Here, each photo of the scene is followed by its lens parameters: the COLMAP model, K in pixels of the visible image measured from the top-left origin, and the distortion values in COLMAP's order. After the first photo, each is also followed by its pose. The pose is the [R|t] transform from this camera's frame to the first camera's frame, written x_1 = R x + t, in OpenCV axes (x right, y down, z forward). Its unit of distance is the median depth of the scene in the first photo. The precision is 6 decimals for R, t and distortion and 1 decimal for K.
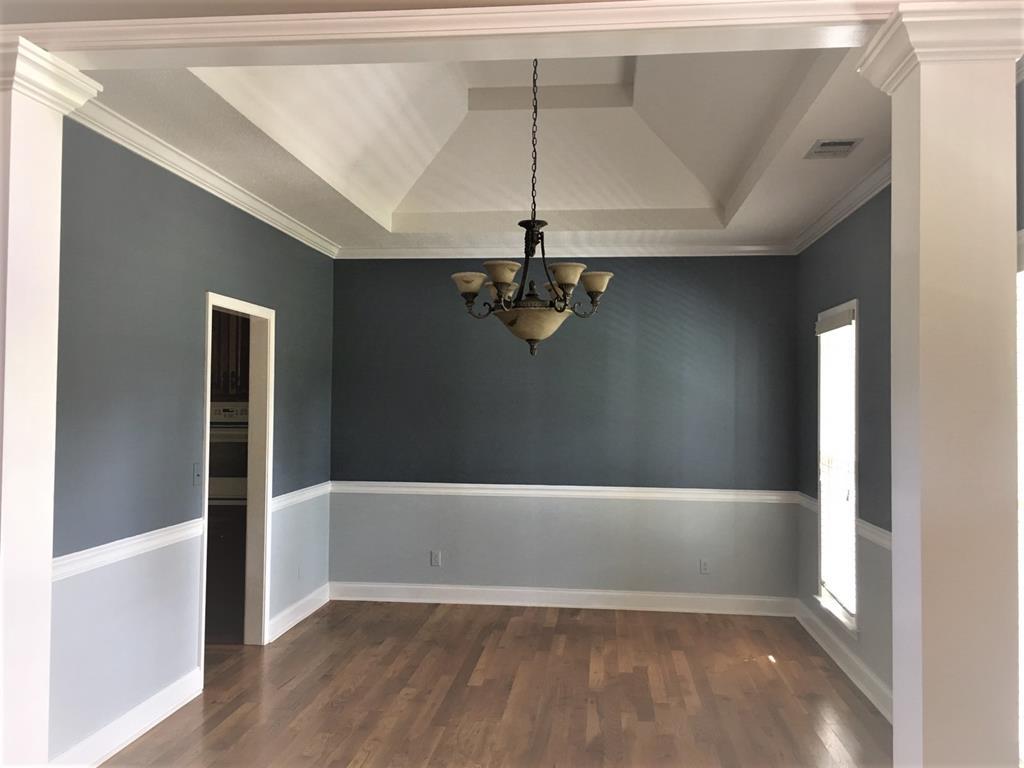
lens RADIAL K [[876.5, 0, 512.1], [0, 876.5, 386.4], [0, 0, 1]] dist [0.070585, -0.066886]
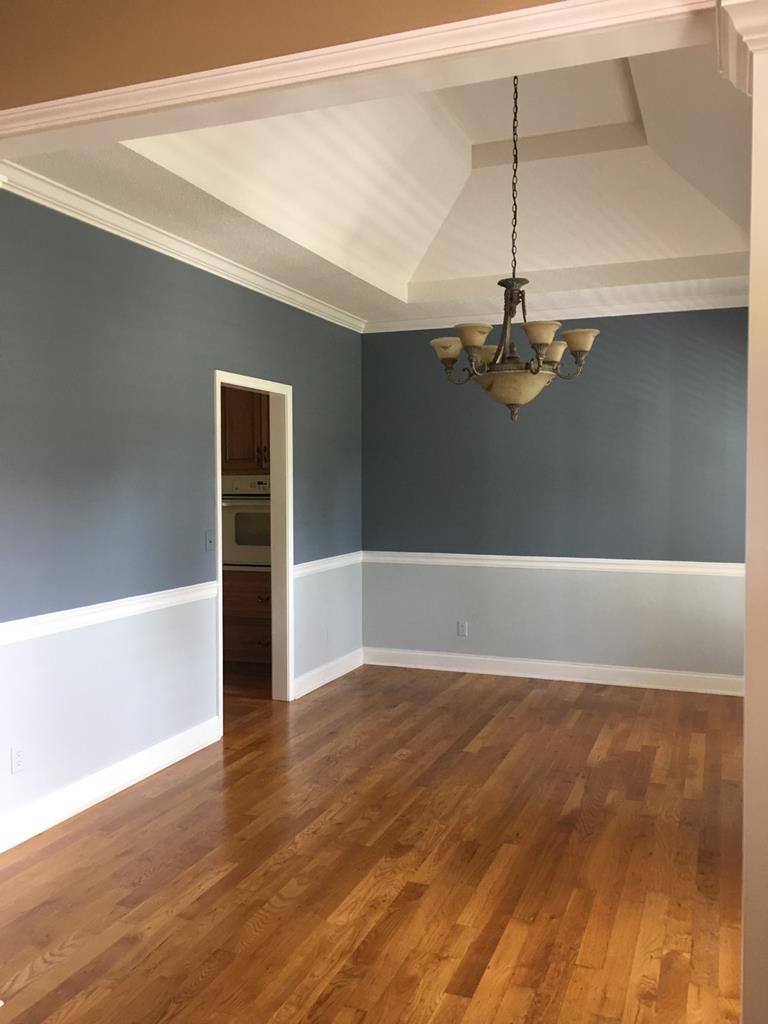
lens RADIAL K [[876.5, 0, 381.9], [0, 876.5, 517.3], [0, 0, 1]] dist [0.070585, -0.066886]
pose [[0.965433, 0.000797, -0.260650, 0.118643], [0.015489, 0.998053, 0.060421, 0.008485], [0.260191, -0.062369, 0.963541, 0.019325]]
